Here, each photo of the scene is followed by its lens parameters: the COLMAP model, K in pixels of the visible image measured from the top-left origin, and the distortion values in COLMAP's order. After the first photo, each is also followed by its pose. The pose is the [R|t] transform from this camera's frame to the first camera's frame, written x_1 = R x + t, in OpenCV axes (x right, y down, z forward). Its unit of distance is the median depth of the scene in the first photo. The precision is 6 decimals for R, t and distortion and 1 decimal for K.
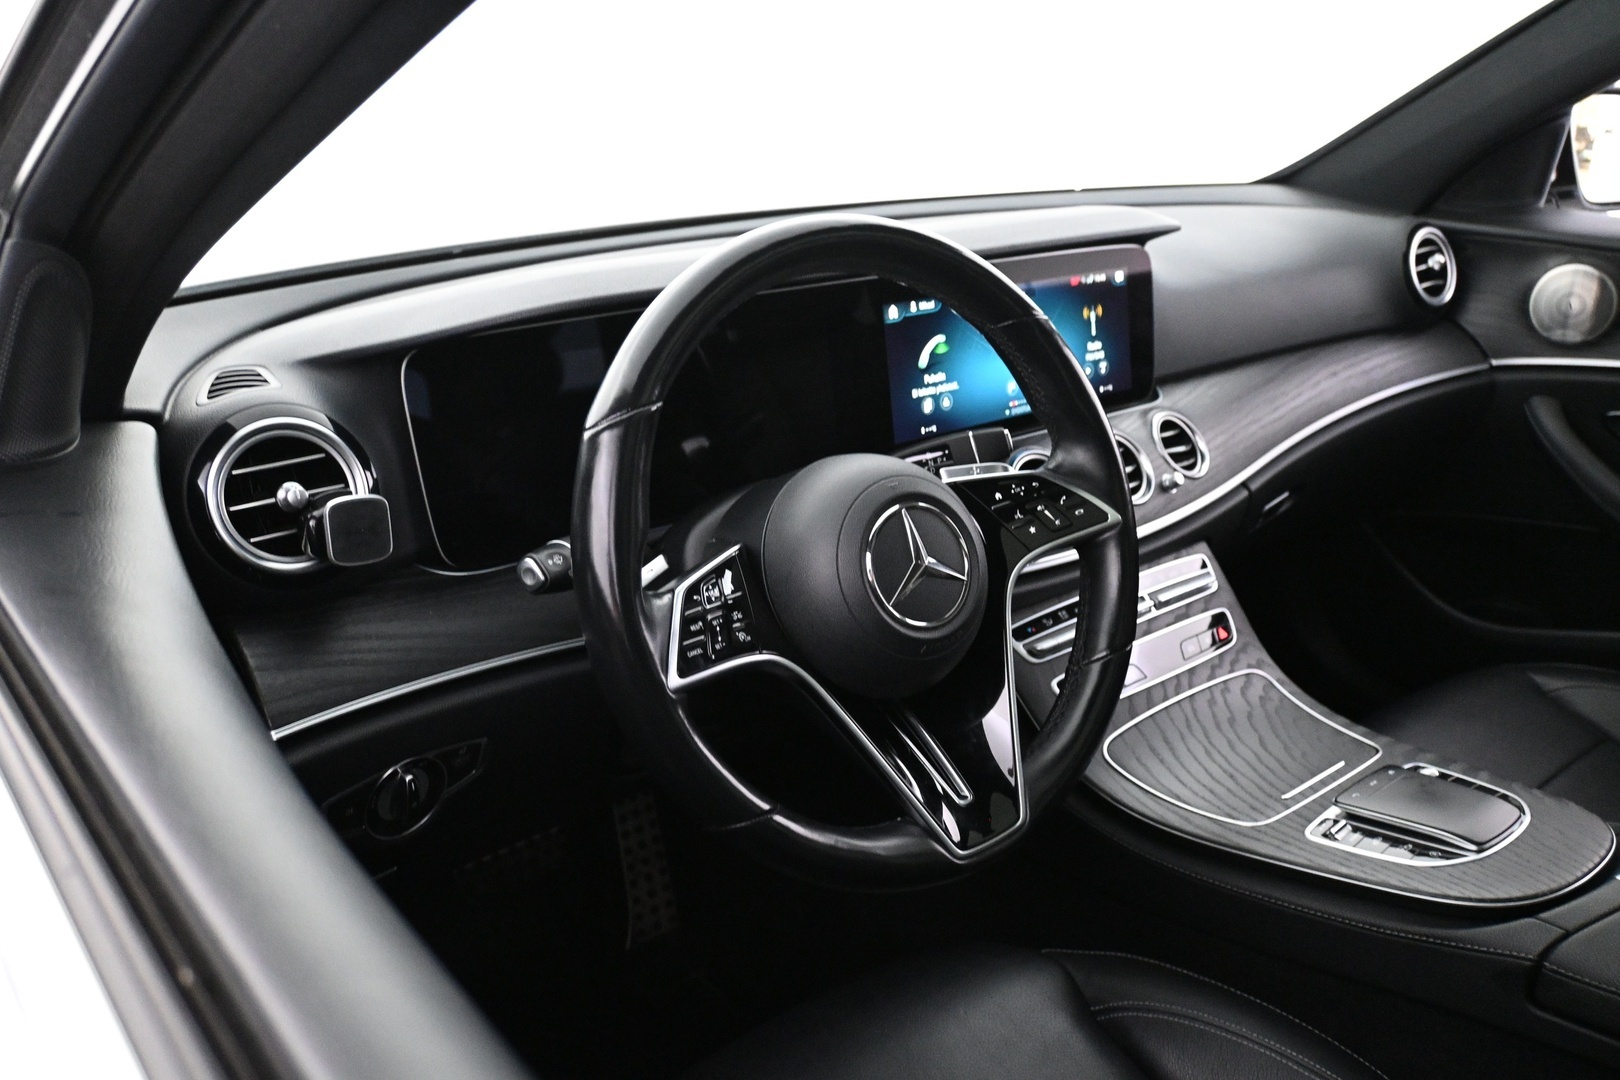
lens RADIAL K [[1312.1, 0, 810.0], [0, 1312.1, 540.0], [0, 0, 1]] dist [0.000291, -0.000112]
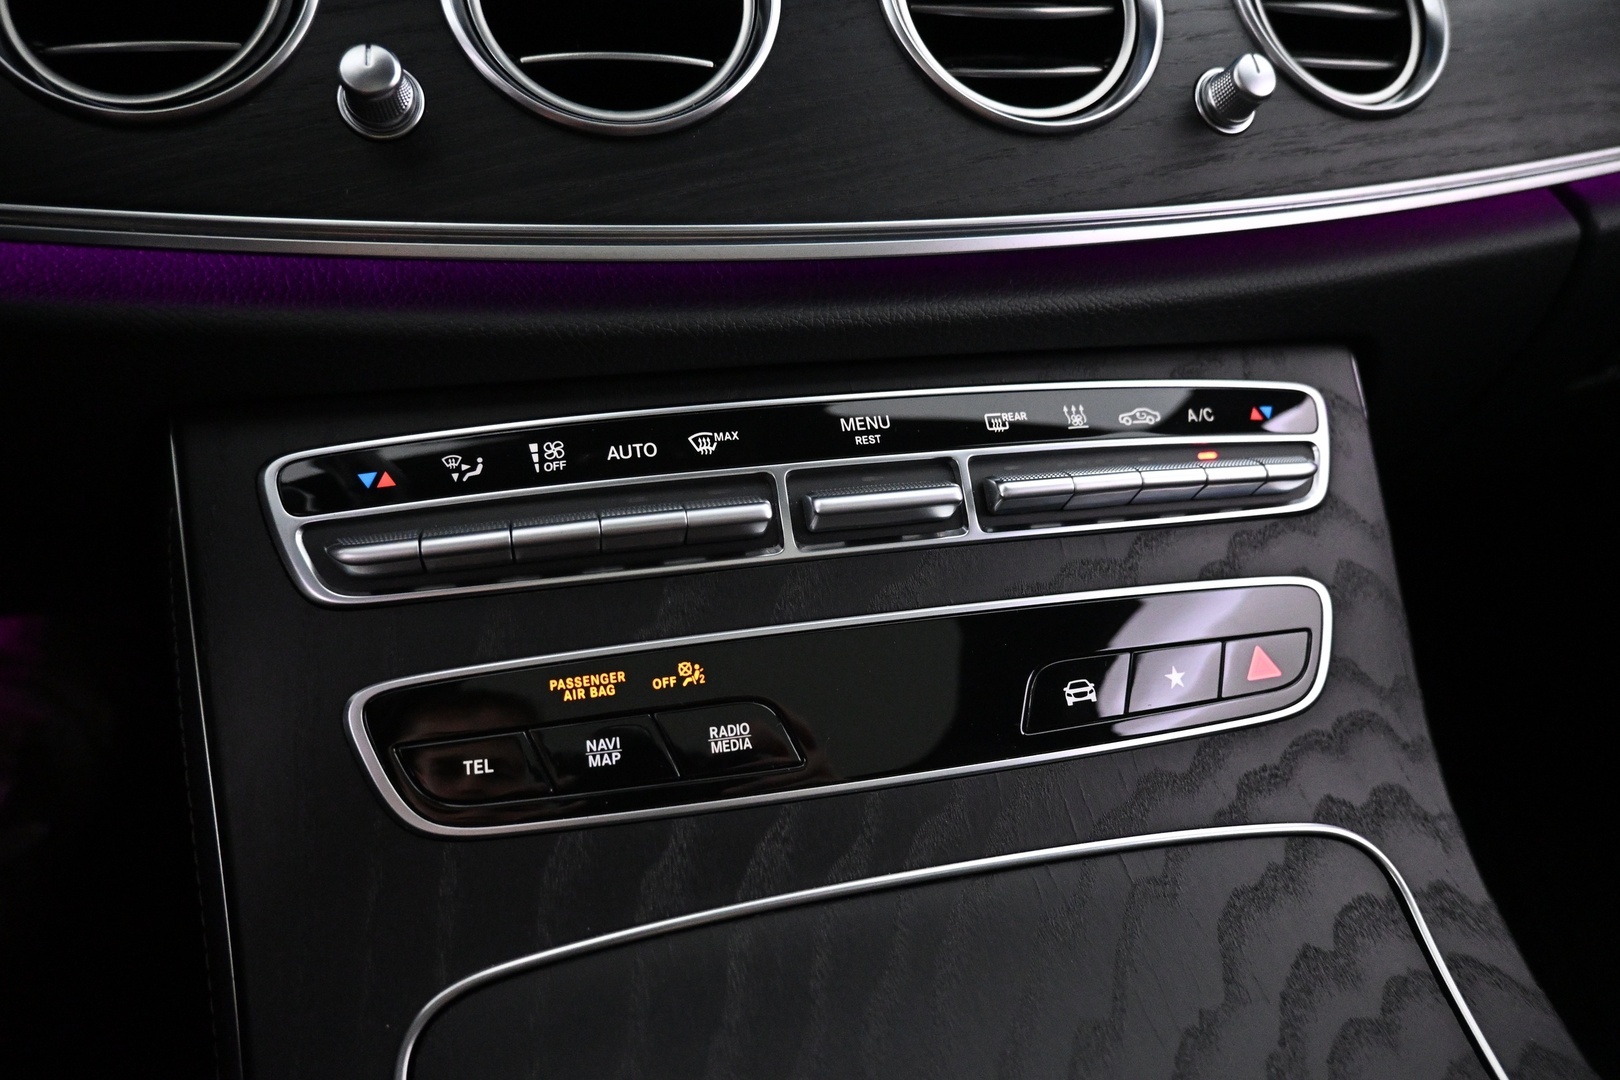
lens RADIAL K [[1050.6, 0, 810.0], [0, 1050.6, 540.0], [0, 0, 1]] dist [0.002067, 0.000499]
pose [[0.906195, 0.244661, -0.344893, 0.298438], [-0.186920, 0.963375, 0.192276, 0.020691], [0.379303, -0.109773, 0.918738, 0.764160]]
